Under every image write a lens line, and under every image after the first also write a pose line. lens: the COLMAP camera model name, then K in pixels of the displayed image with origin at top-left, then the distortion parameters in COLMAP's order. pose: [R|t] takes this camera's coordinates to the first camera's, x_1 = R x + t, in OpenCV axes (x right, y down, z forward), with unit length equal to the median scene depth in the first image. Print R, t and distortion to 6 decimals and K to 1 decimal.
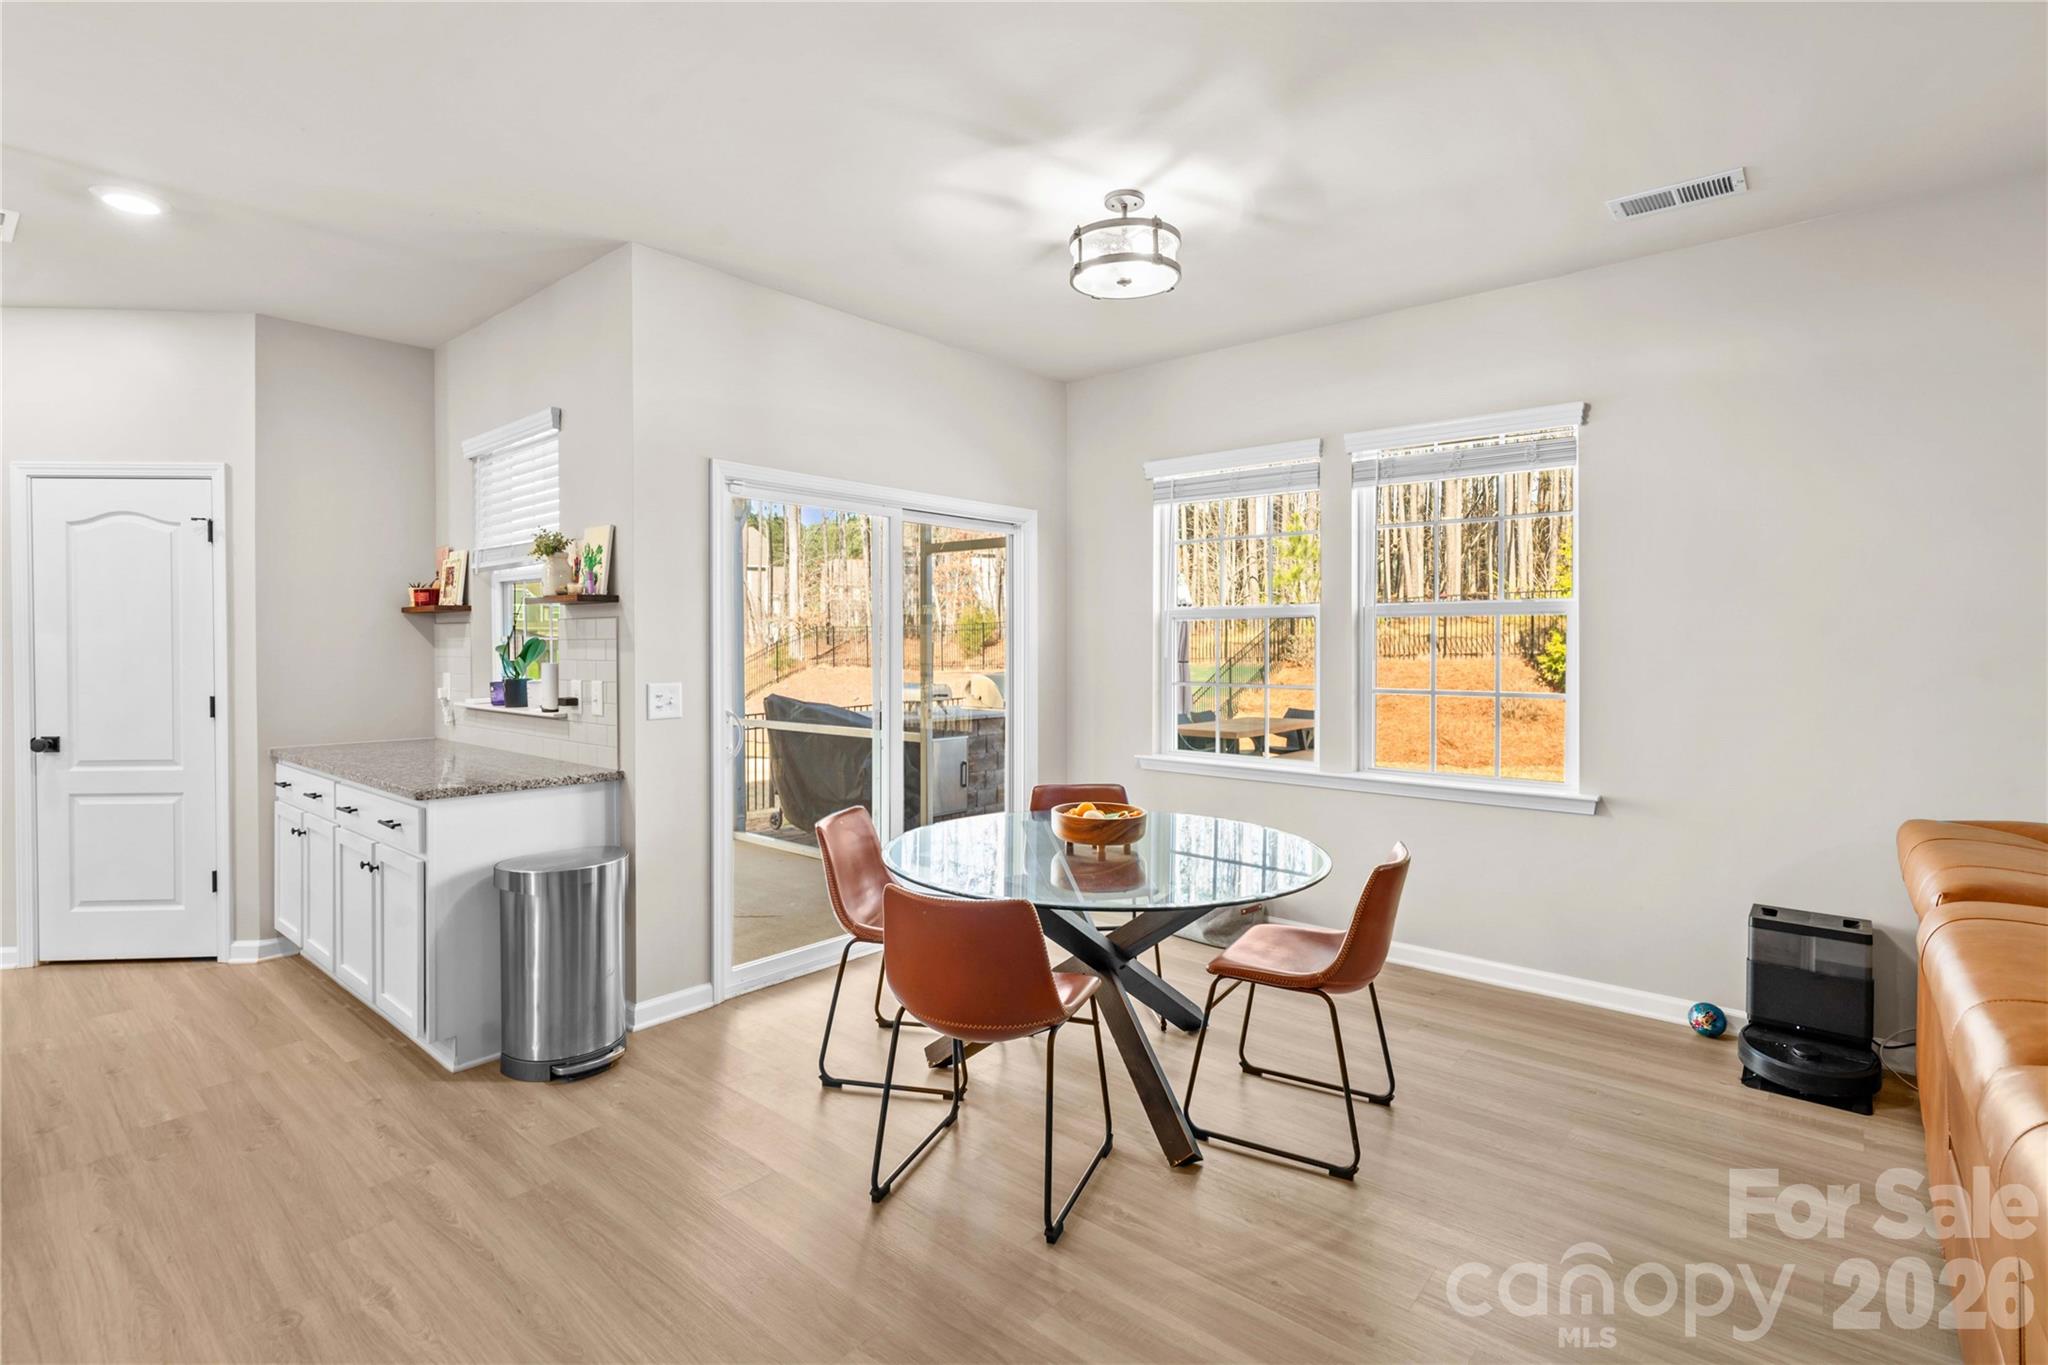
lens RADIAL K [[951.3, 0, 1030.9], [0, 951.3, 653.3], [0, 0, 1]] dist [-0.000621, 0.000021]
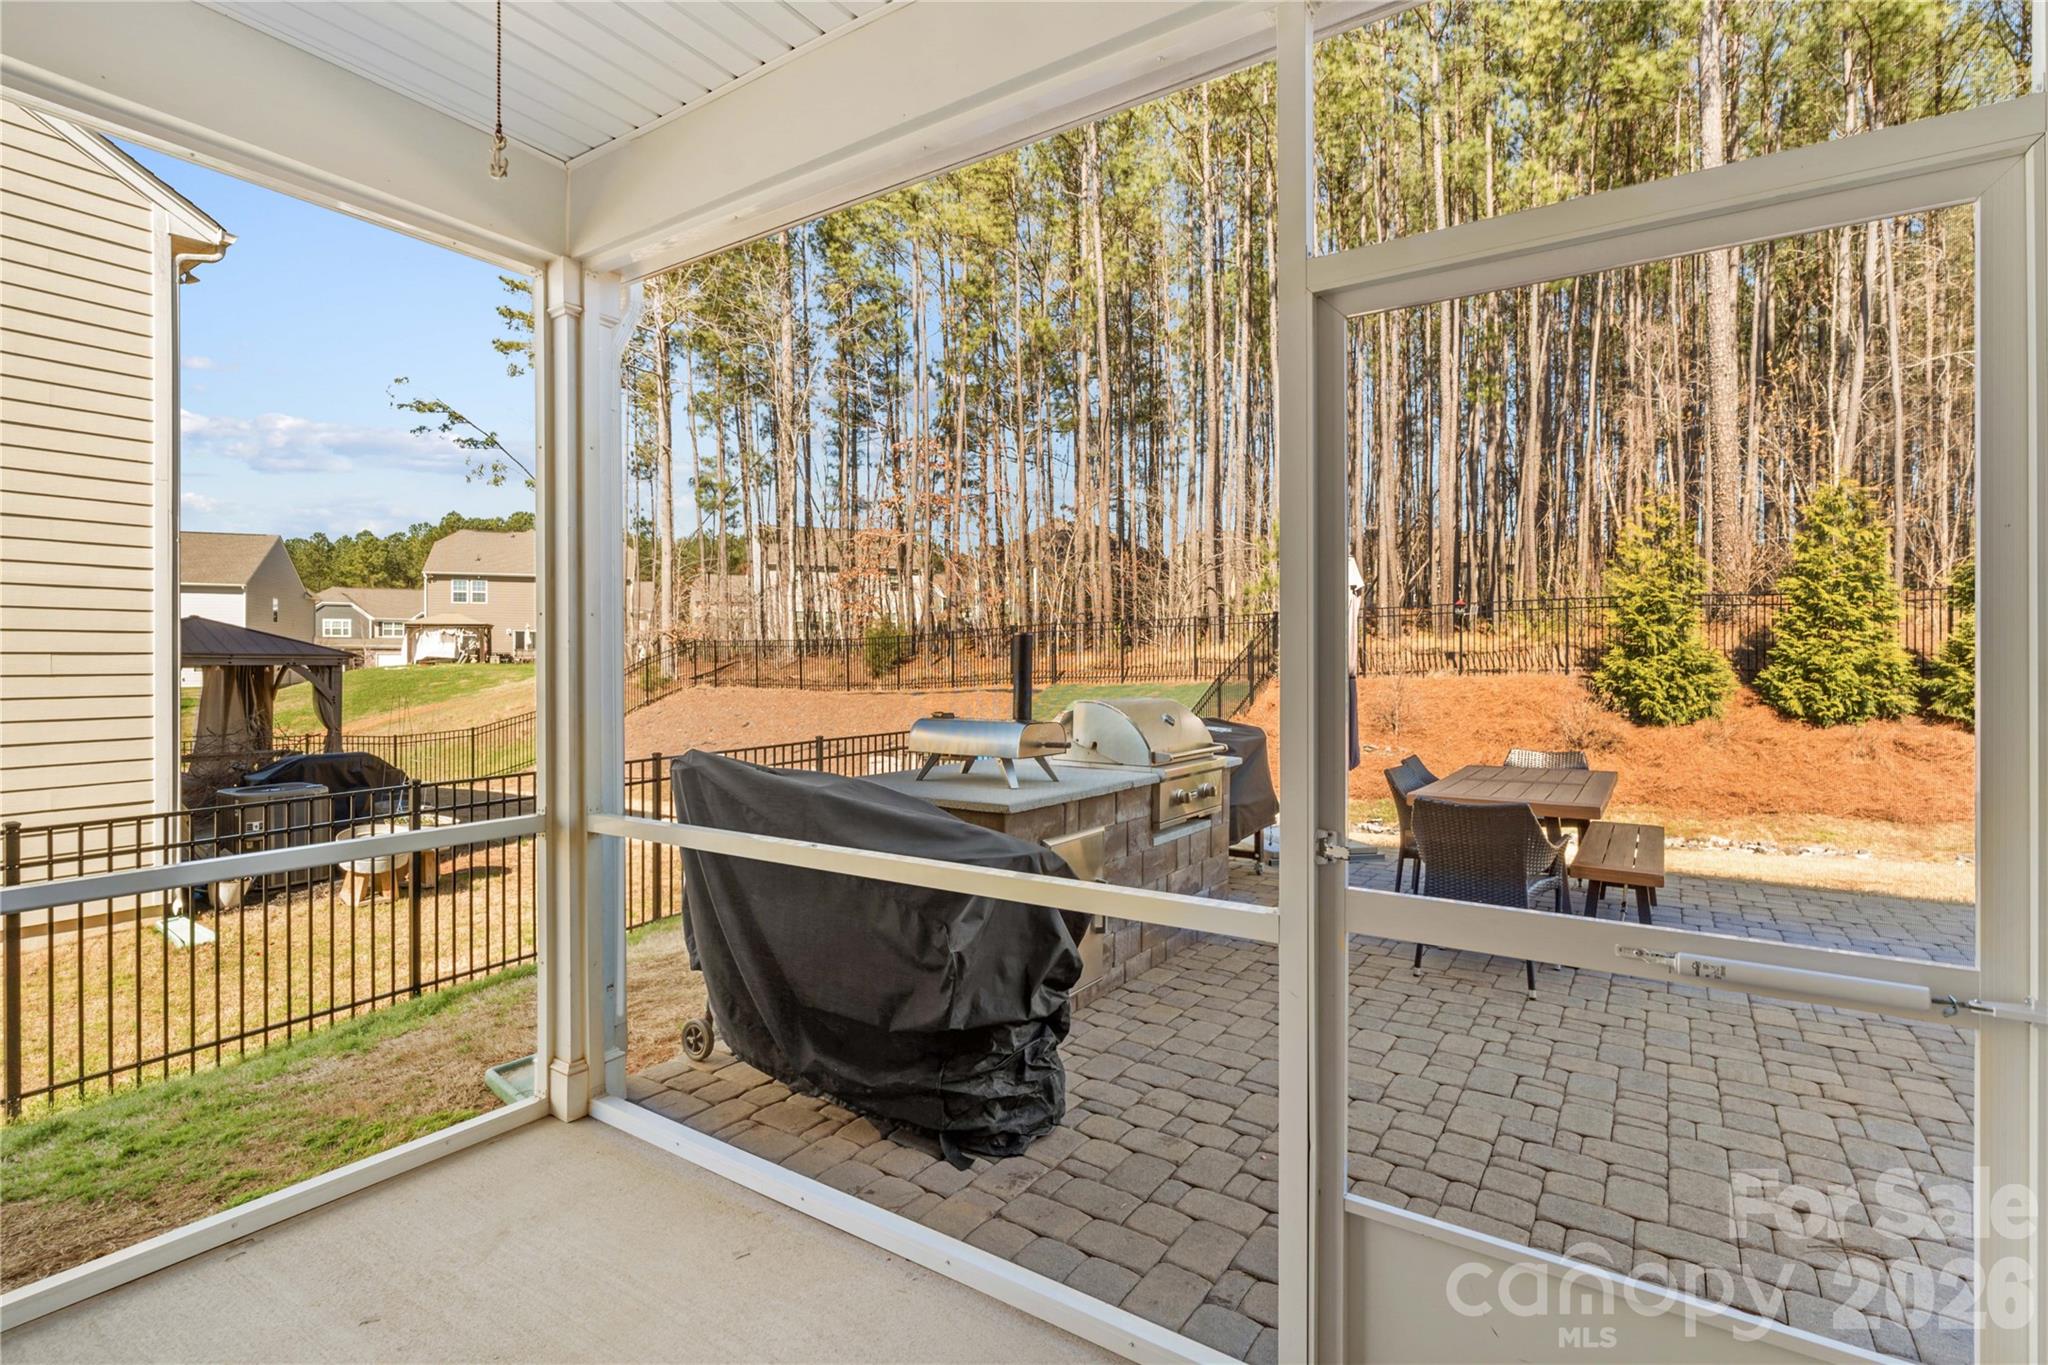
lens RADIAL K [[952.5, 0, 1022.5], [0, 952.5, 672.7], [0, 0, 1]] dist [-0.003544, 0.000251]
pose [[0.992732, -0.001004, 0.120340, -0.351168], [0.001117, 0.999999, -0.000865, 0.019031], [-0.120339, 0.000993, 0.992732, 1.120507]]
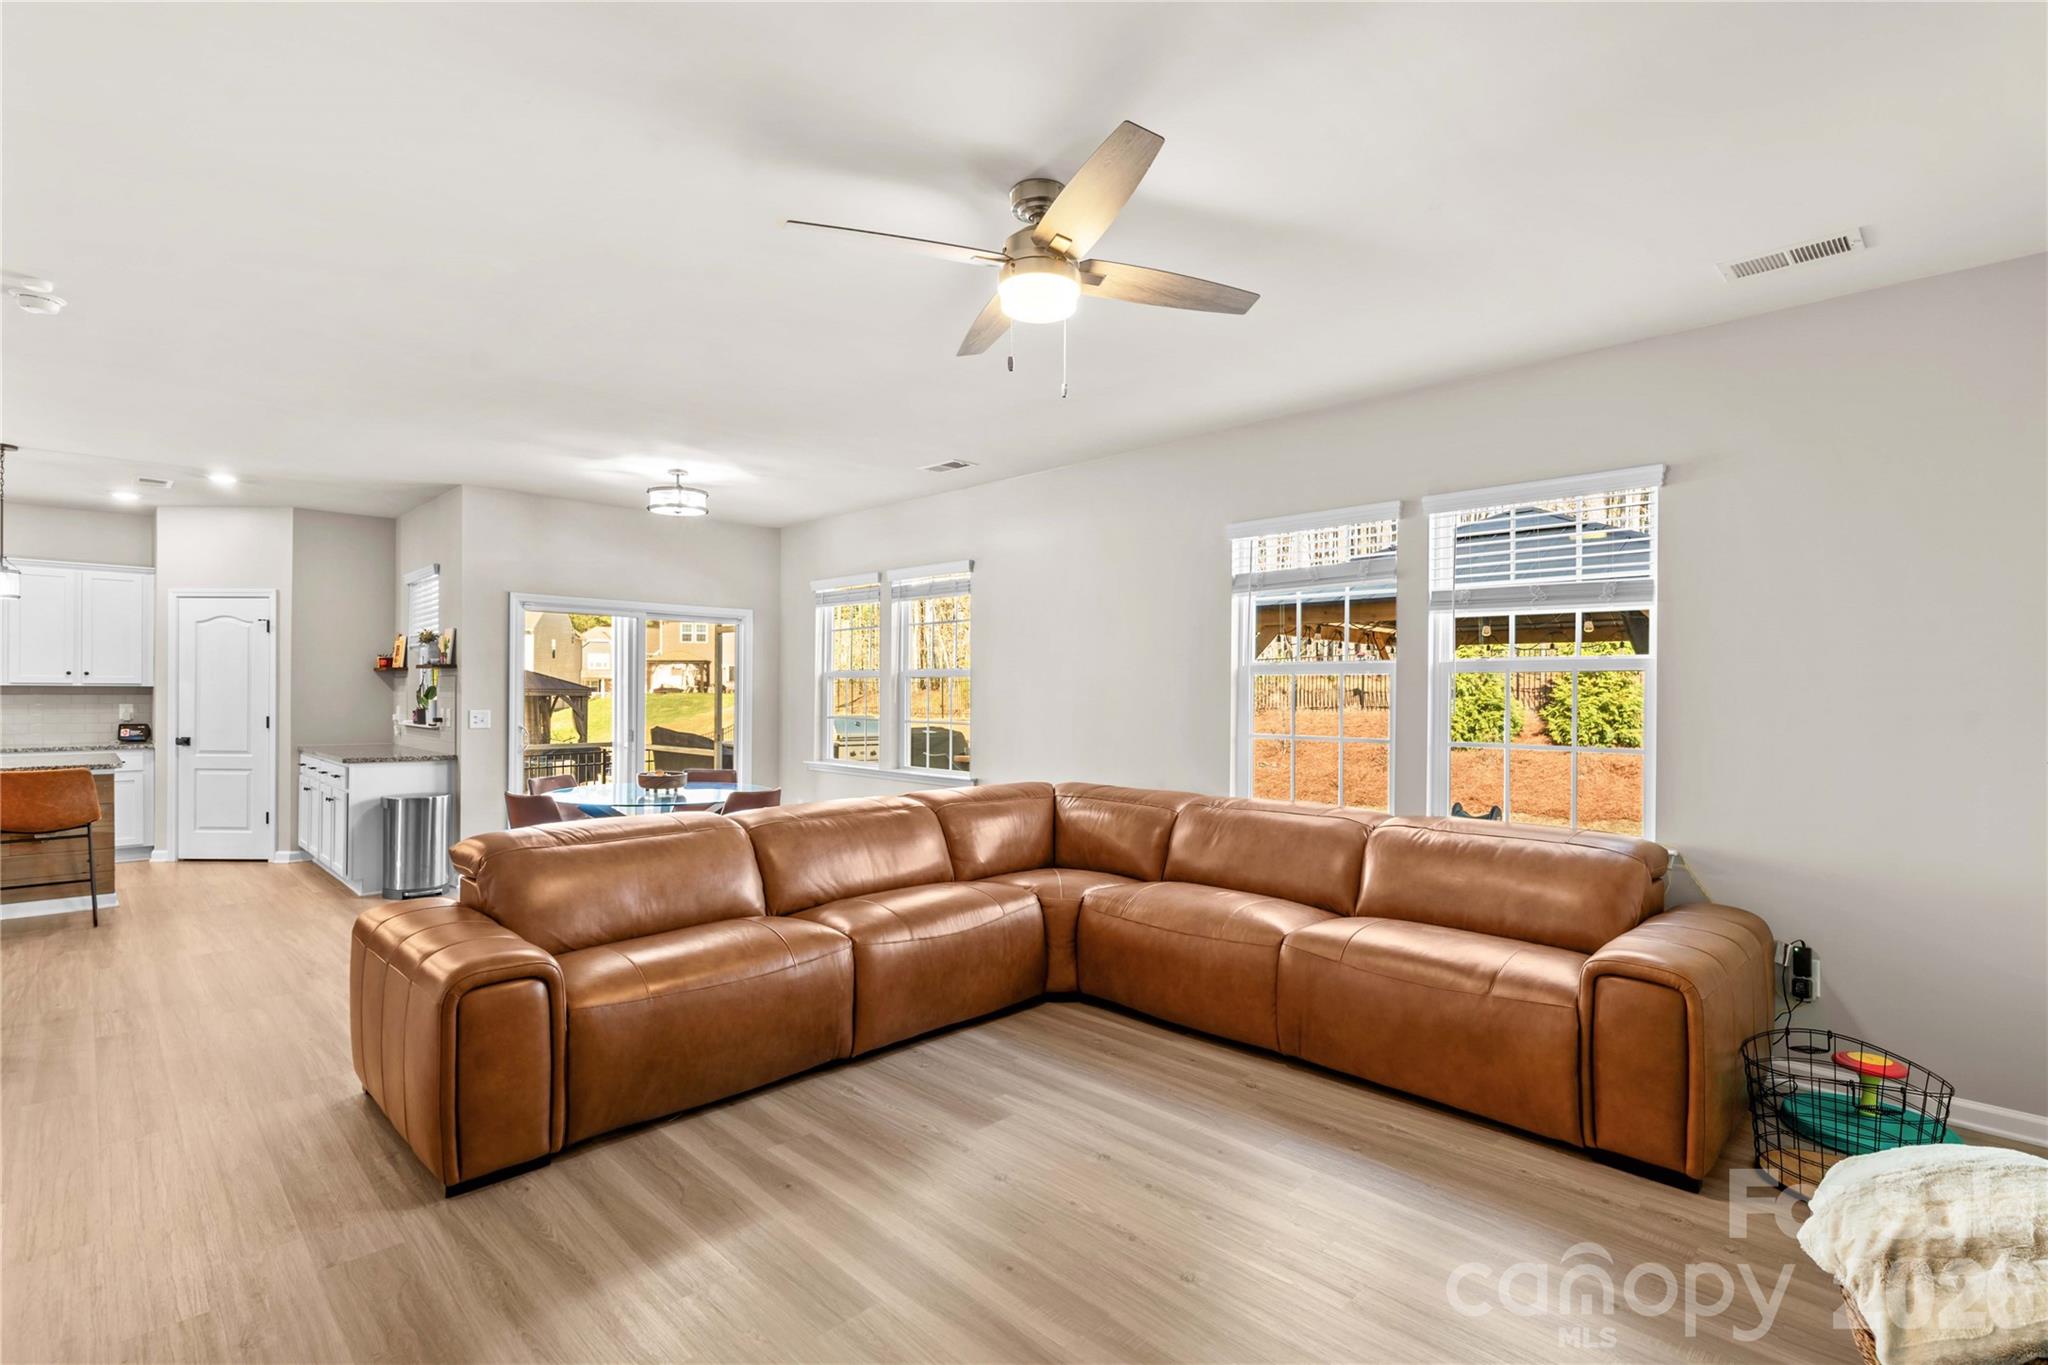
lens RADIAL K [[926.2, 0, 1021.8], [0, 926.2, 693.8], [0, 0, 1]] dist [-0.001506, -0.000034]
pose [[0.997105, 0.008330, -0.075582, 0.744319], [-0.009163, 0.999901, -0.010679, 0.007066], [0.075486, 0.011341, 0.997082, -0.689917]]
